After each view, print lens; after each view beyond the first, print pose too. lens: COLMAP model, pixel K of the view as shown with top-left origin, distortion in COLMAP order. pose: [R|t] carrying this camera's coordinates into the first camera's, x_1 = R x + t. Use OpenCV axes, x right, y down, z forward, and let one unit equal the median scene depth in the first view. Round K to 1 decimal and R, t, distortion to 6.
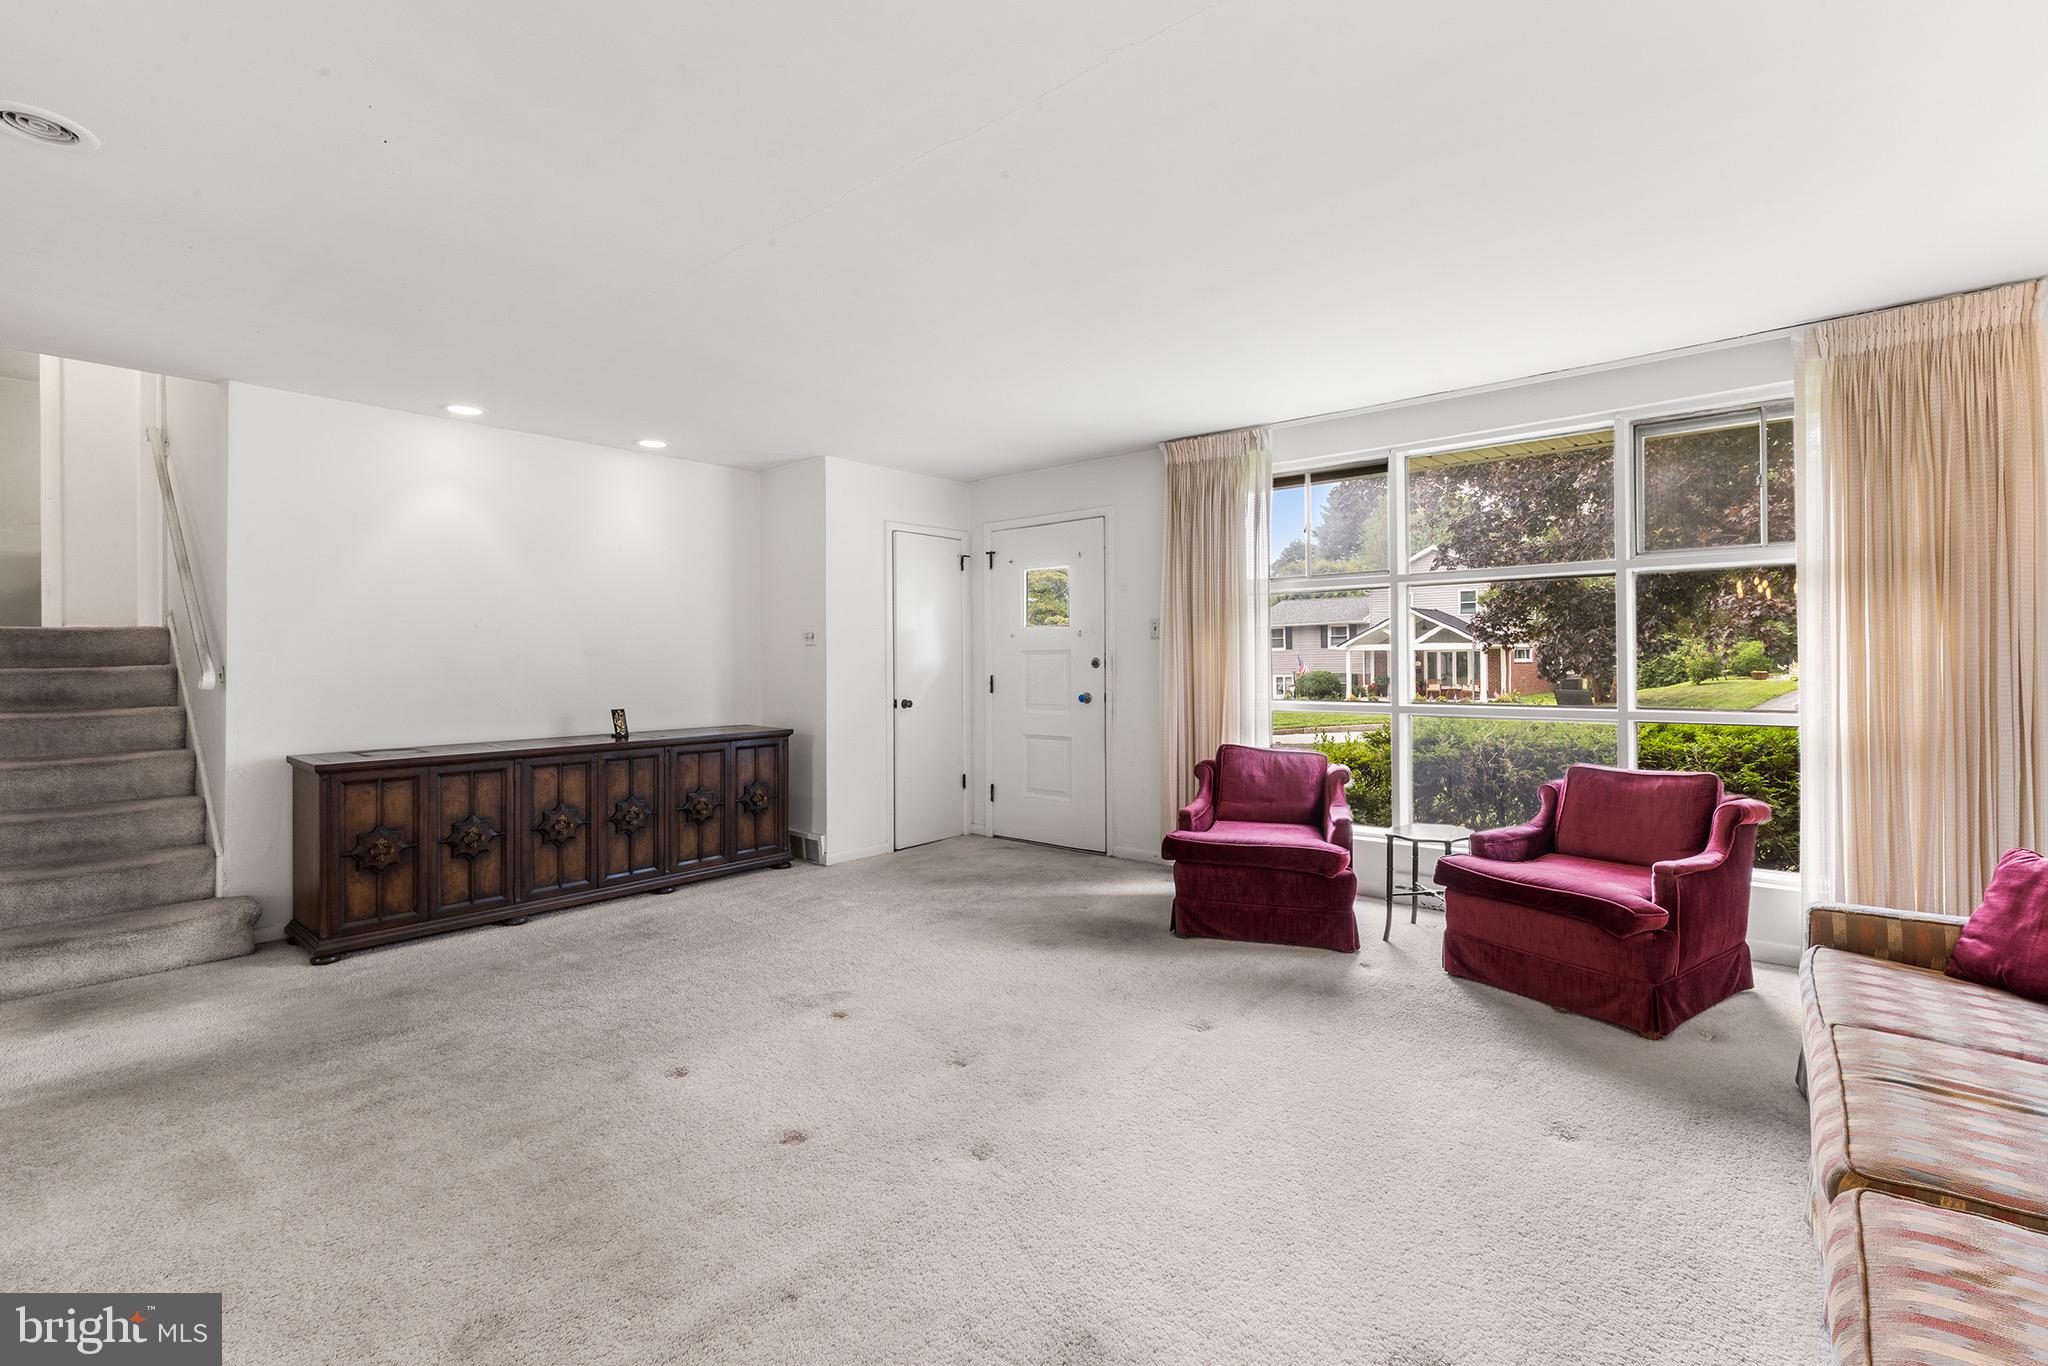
lens RADIAL K [[934.0, 0, 1017.8], [0, 934.0, 661.8], [0, 0, 1]] dist [0.002046, 0.001007]
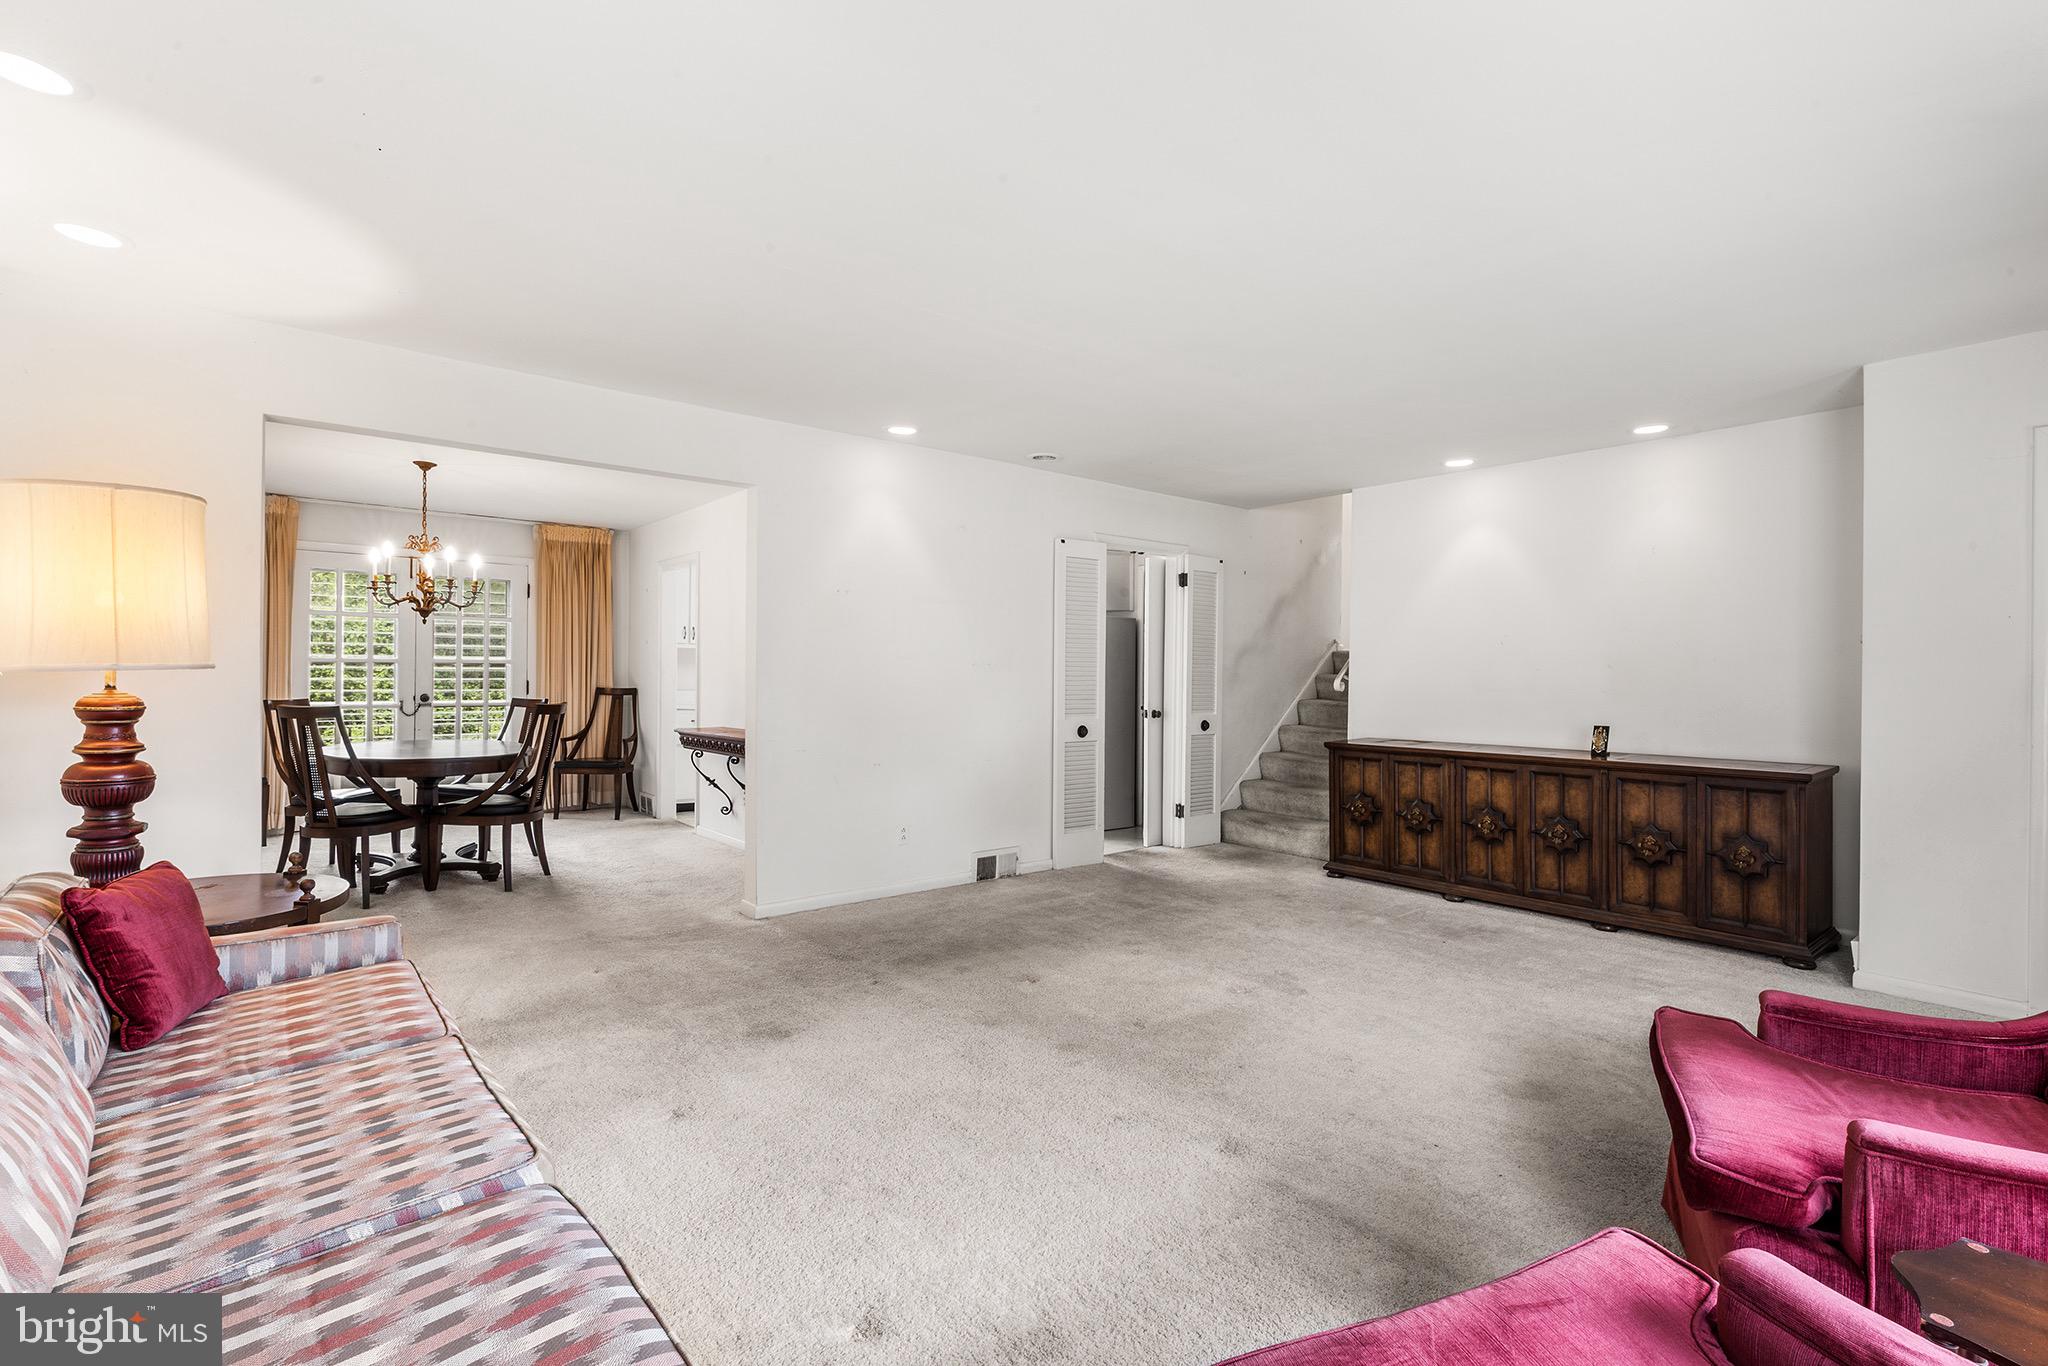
lens RADIAL K [[934.0, 0, 1019.0], [0, 934.0, 671.3], [0, 0, 1]] dist [0.002046, 0.001007]
pose [[-0.185762, 0.009122, -0.982552, 0.635902], [0.002728, 0.999958, 0.008768, -0.015154], [0.982591, -0.001051, -0.185779, 0.613513]]
